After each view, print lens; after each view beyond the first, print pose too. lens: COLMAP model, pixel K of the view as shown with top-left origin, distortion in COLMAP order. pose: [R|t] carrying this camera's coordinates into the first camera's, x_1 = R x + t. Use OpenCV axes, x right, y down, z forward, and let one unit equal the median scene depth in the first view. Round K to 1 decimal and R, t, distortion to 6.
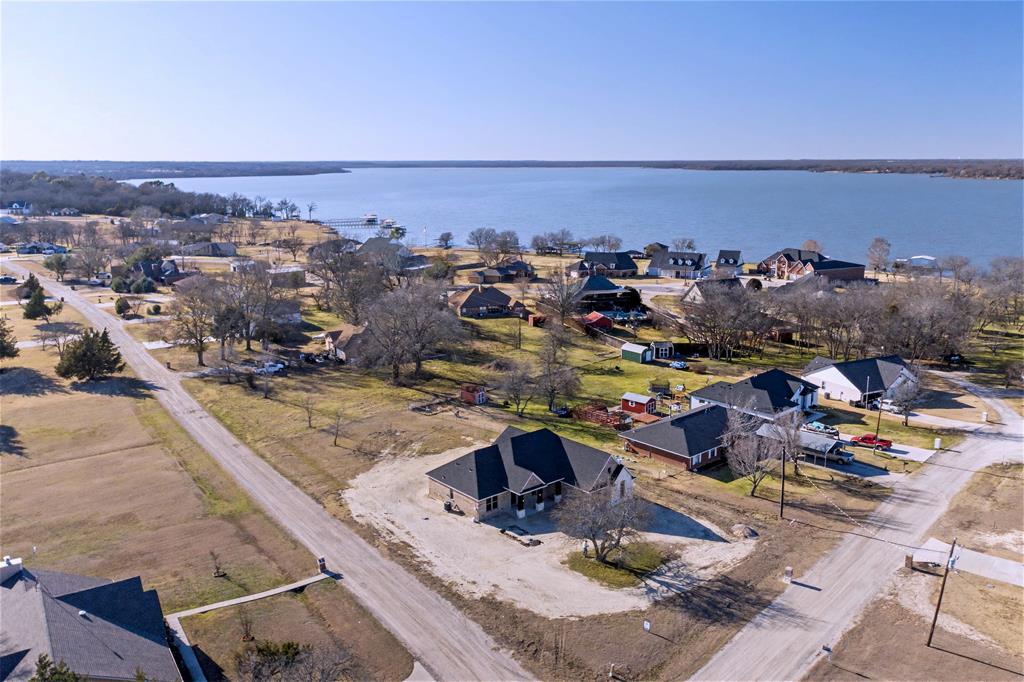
lens RADIAL K [[820.7, 0, 512.0], [0, 820.7, 341.0], [0, 0, 1]] dist [-0.003430, 0.002034]
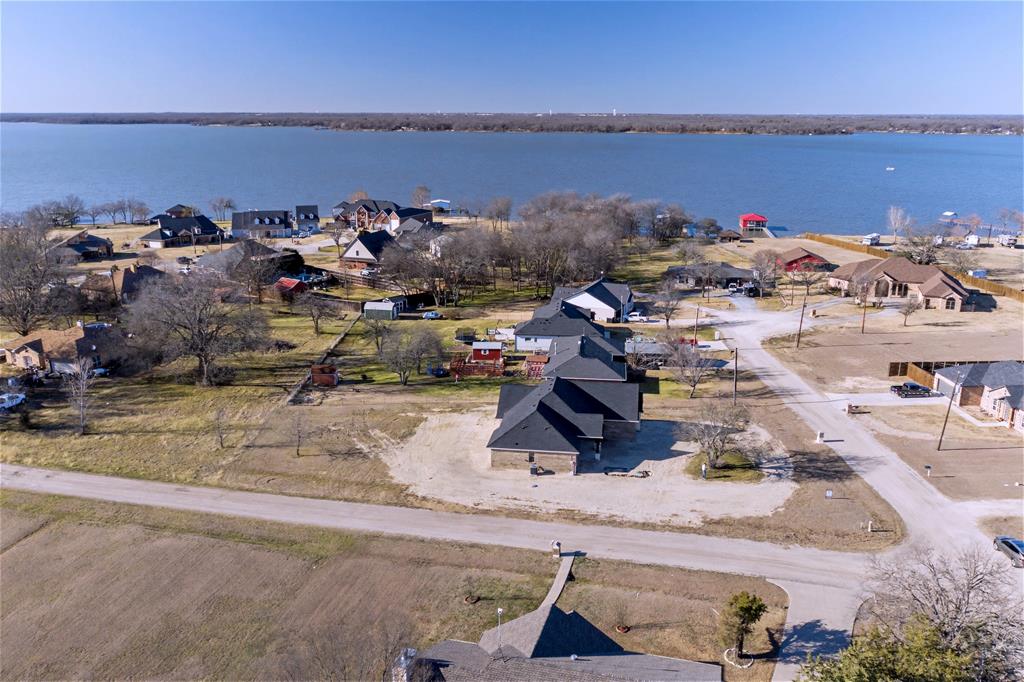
lens RADIAL K [[833.9, 0, 512.0], [0, 833.9, 341.0], [0, 0, 1]] dist [-0.000872, 0.001477]
pose [[0.749180, -0.170030, 0.640171, -0.664800], [0.138018, 0.985349, 0.100190, -0.049753], [-0.647827, 0.013295, 0.761671, 0.243529]]
